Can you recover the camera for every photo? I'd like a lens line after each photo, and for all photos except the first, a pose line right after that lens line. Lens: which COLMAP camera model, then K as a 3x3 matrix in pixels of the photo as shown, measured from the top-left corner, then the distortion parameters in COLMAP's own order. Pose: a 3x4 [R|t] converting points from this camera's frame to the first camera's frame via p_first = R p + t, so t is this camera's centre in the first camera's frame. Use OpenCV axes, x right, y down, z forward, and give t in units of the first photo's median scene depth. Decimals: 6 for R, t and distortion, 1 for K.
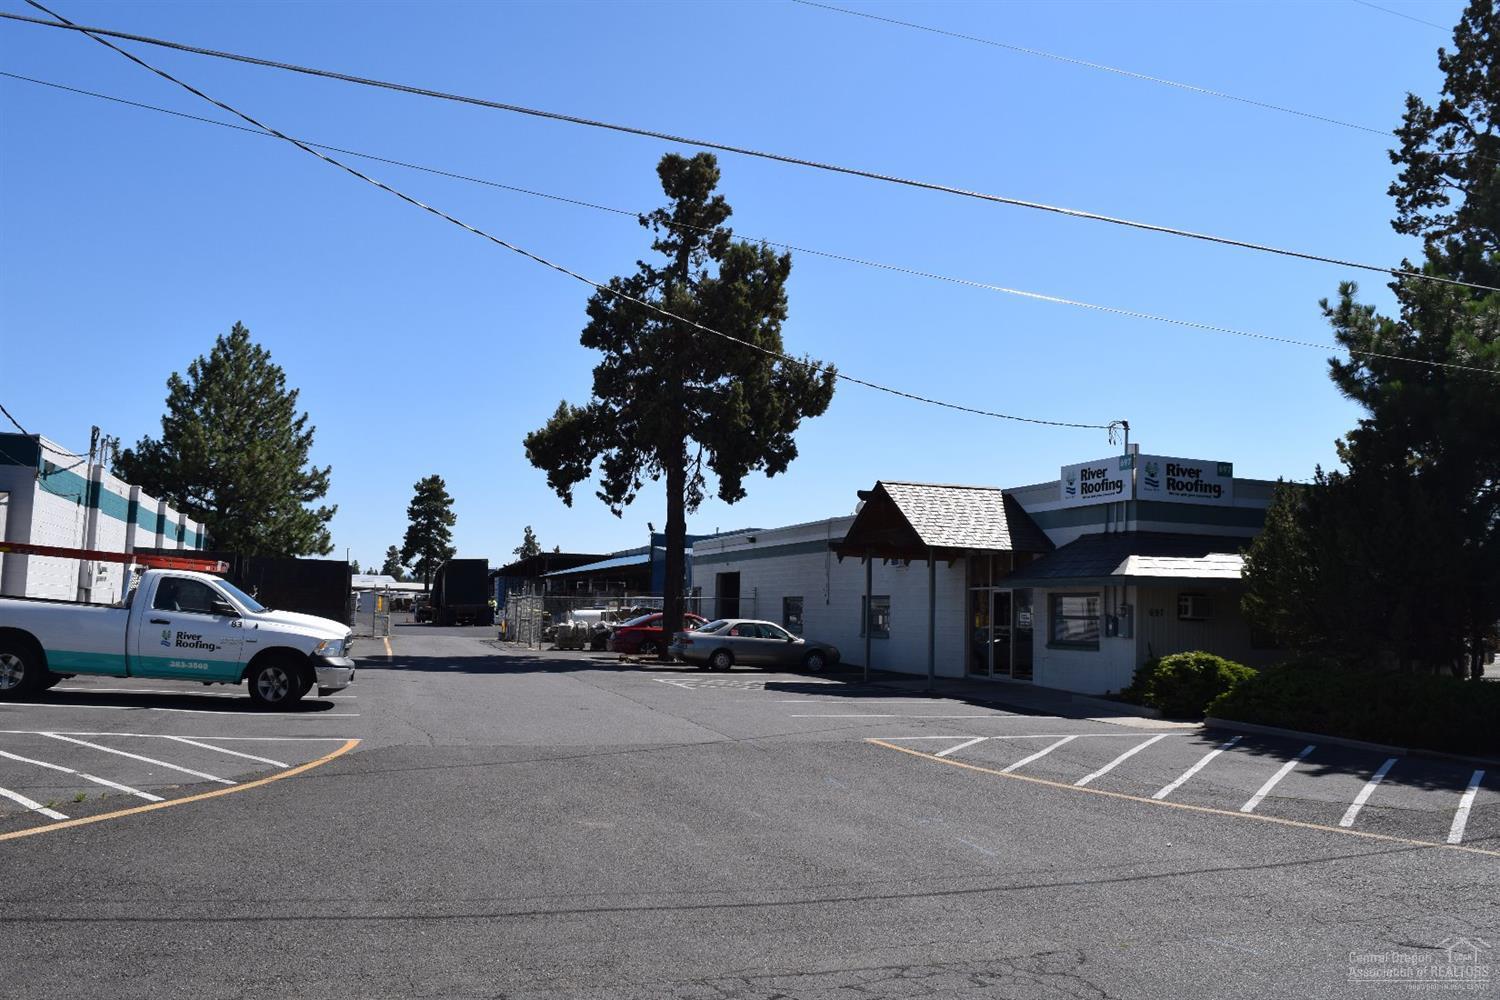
lens RADIAL K [[1176.2, 0, 745.7], [0, 1176.2, 498.2], [0, 0, 1]] dist [-0.094910, 0.018965]
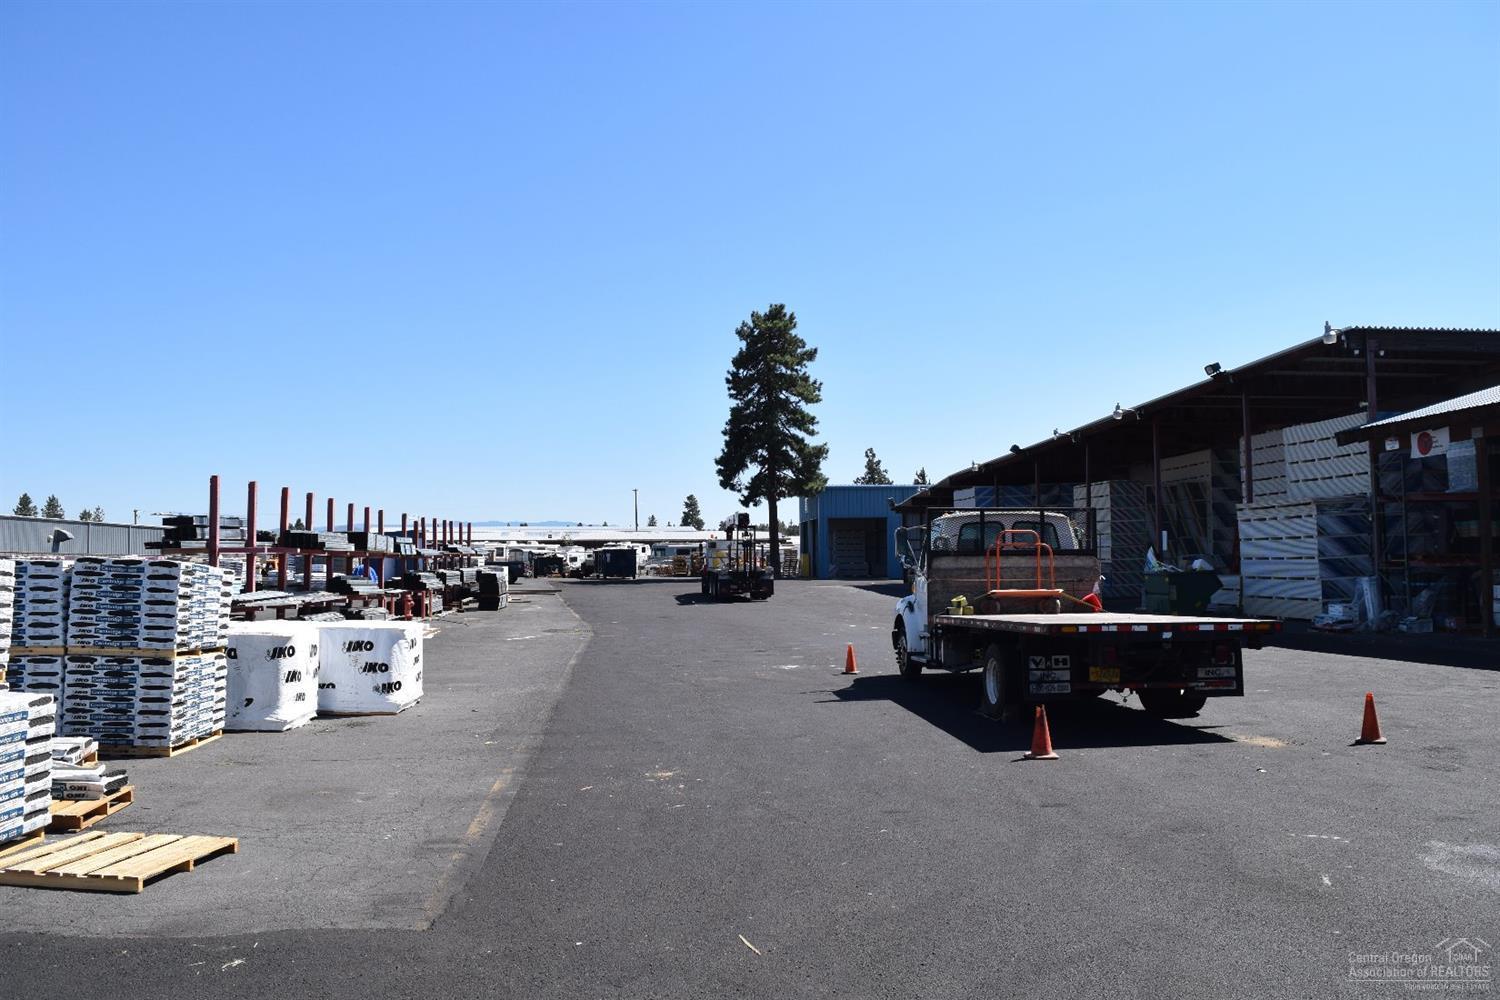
lens RADIAL K [[1176.2, 0, 745.4], [0, 1176.2, 499.8], [0, 0, 1]] dist [-0.094910, 0.018965]
pose [[0.968841, -0.049094, -0.242767, -0.160298], [0.060282, 0.997424, 0.038870, 0.043267], [0.240234, -0.052293, 0.969306, 0.503751]]
